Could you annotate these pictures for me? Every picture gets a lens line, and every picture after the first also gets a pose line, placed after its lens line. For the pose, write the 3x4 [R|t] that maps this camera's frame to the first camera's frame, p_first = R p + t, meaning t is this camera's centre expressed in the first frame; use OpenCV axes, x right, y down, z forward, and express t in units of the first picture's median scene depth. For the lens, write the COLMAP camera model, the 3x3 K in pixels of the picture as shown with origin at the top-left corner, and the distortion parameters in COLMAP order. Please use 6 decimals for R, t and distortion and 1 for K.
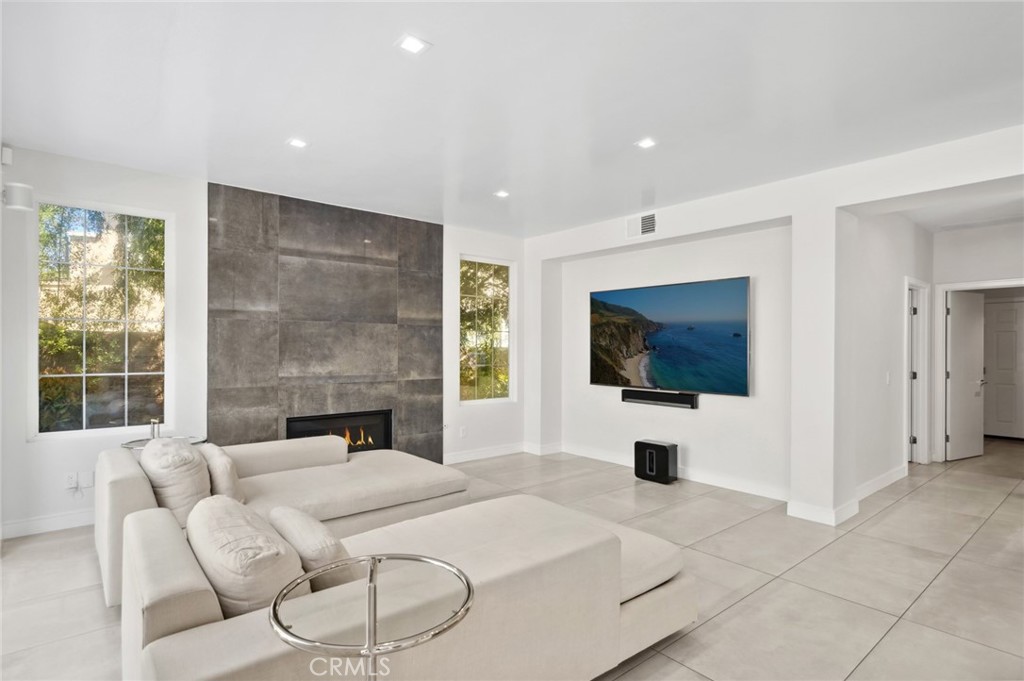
lens RADIAL K [[526.3, 0, 512.0], [0, 526.3, 340.5], [0, 0, 1]] dist [-0.000223, -0.000023]
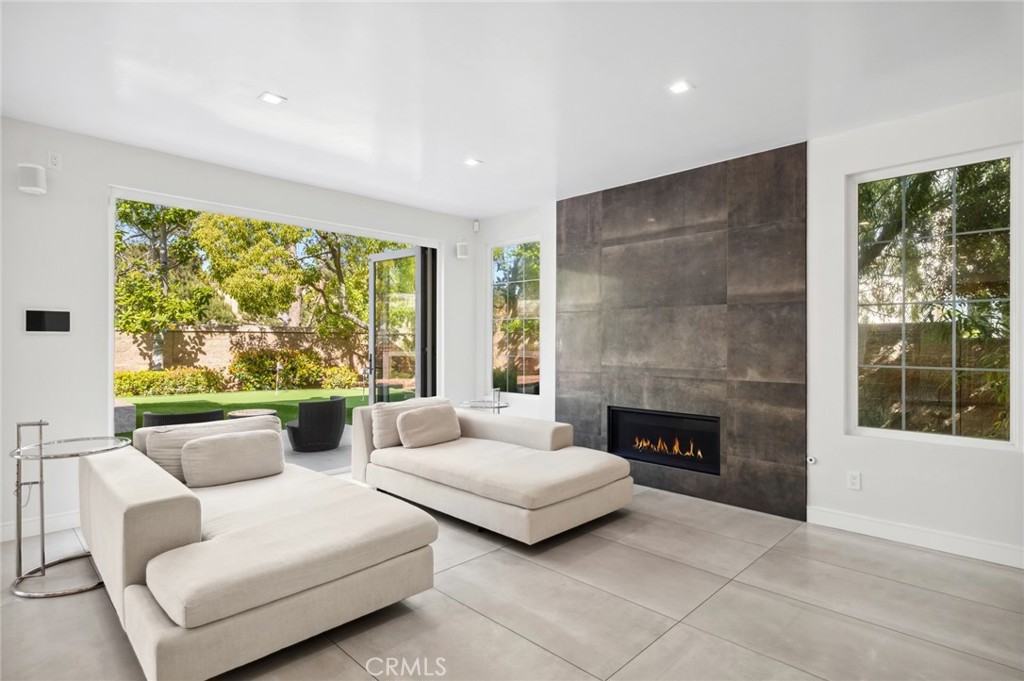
lens RADIAL K [[526.3, 0, 512.0], [0, 526.3, 340.5], [0, 0, 1]] dist [-0.000223, -0.000023]
pose [[0.089467, -0.011686, -0.995921, 0.509629], [0.004105, 0.999927, -0.011364, 0.028116], [0.995981, -0.003071, 0.089508, 0.645372]]
